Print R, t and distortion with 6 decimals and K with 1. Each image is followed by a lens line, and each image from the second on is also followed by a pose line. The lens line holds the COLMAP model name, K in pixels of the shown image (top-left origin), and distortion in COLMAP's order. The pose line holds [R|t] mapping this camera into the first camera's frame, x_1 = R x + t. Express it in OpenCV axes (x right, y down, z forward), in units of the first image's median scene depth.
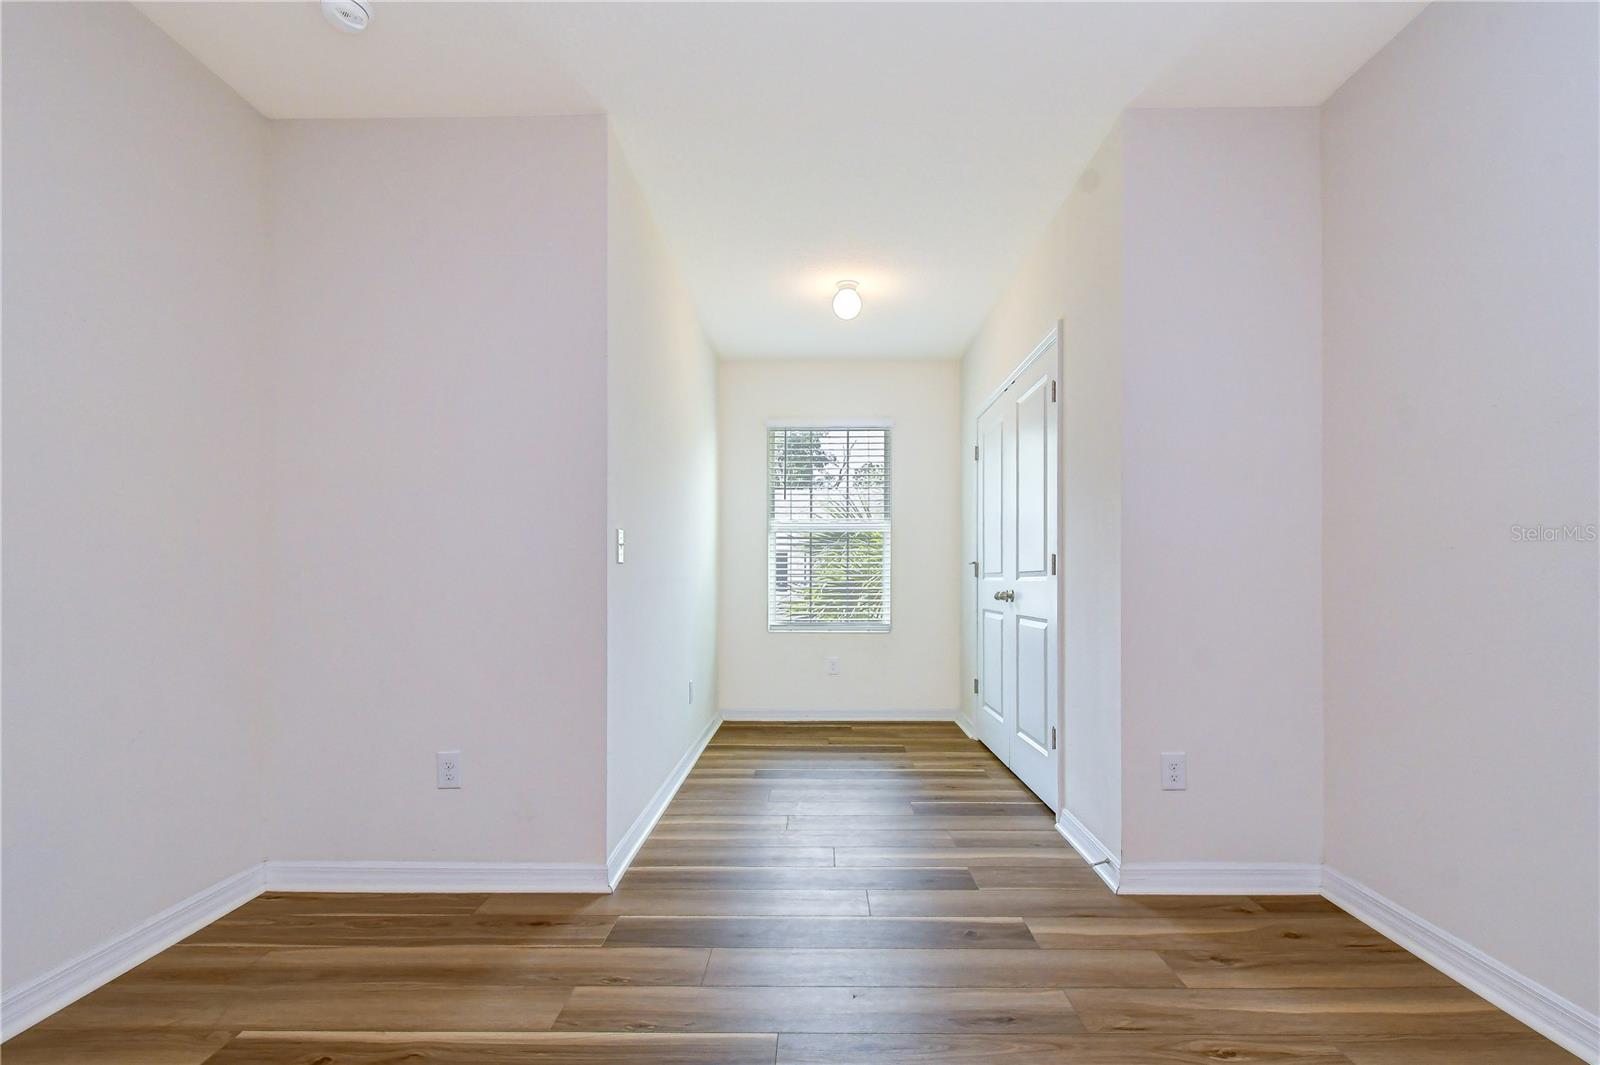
lens RADIAL K [[731.7, 0, 802.2], [0, 731.7, 580.5], [0, 0, 1]] dist [0.002526, -0.000974]
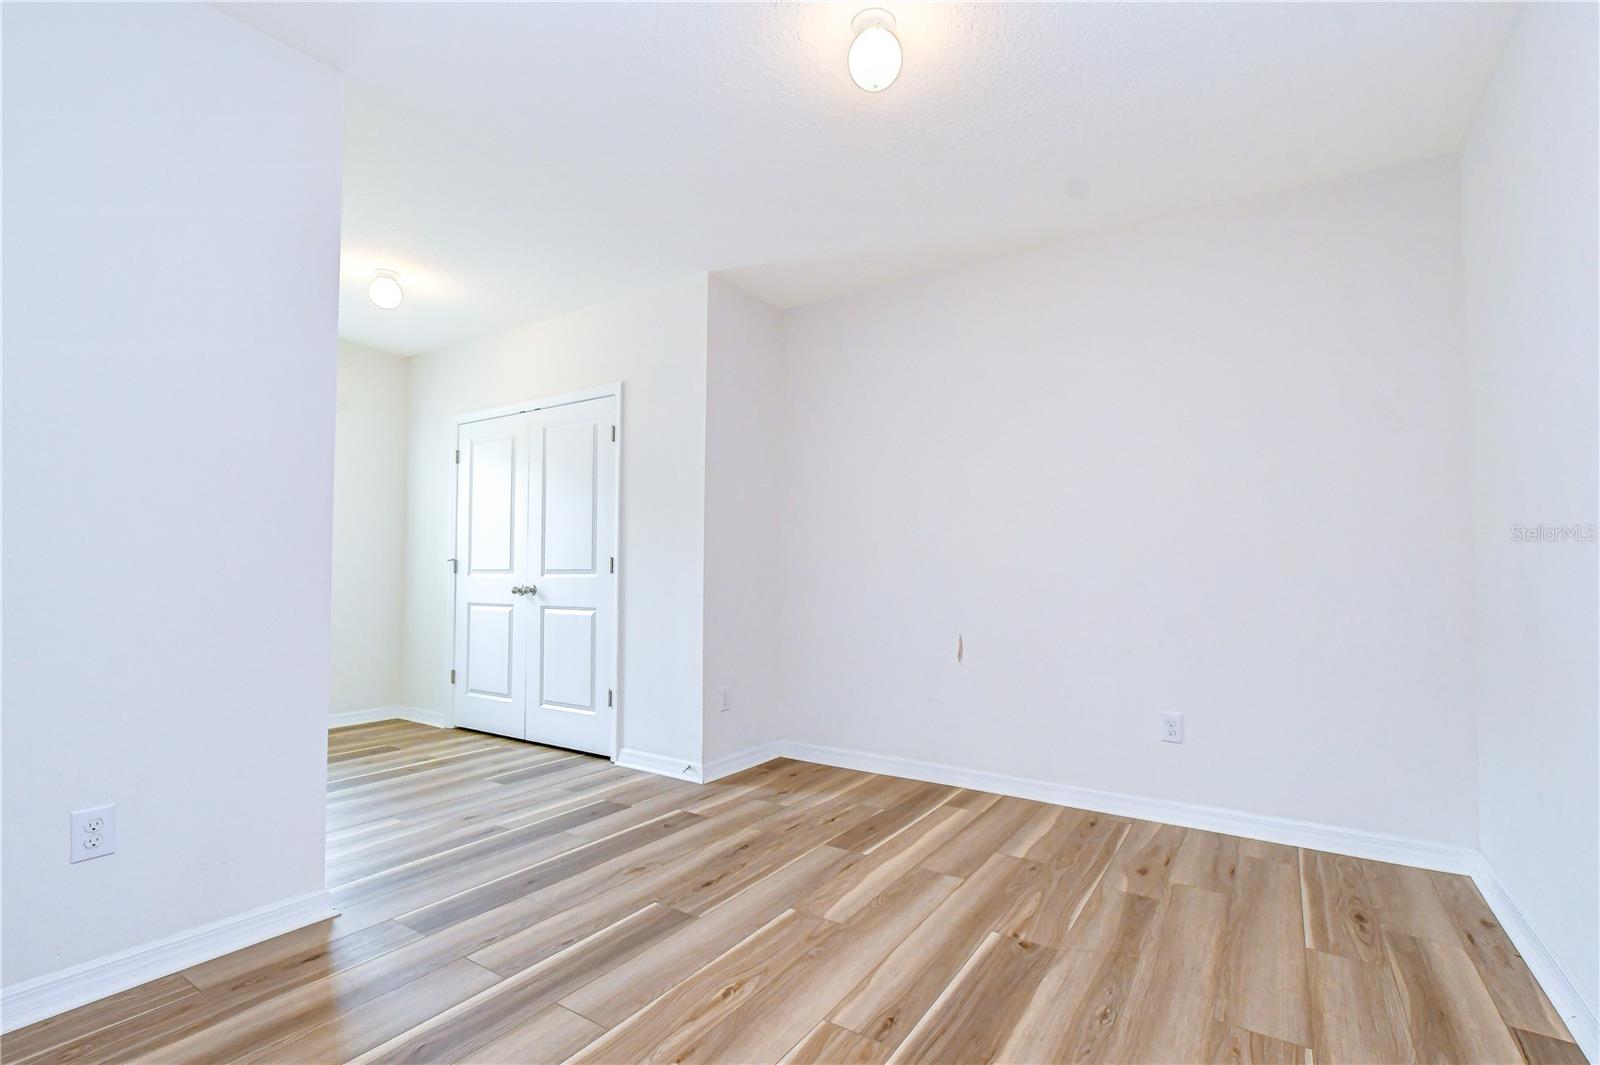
lens RADIAL K [[731.7, 0, 802.2], [0, 731.7, 580.5], [0, 0, 1]] dist [0.002526, -0.000974]
pose [[0.536796, 0.000792, 0.843712, -0.752397], [-0.005885, 0.999979, 0.002806, -0.000772], [-0.843691, -0.006472, 0.536789, 0.012134]]
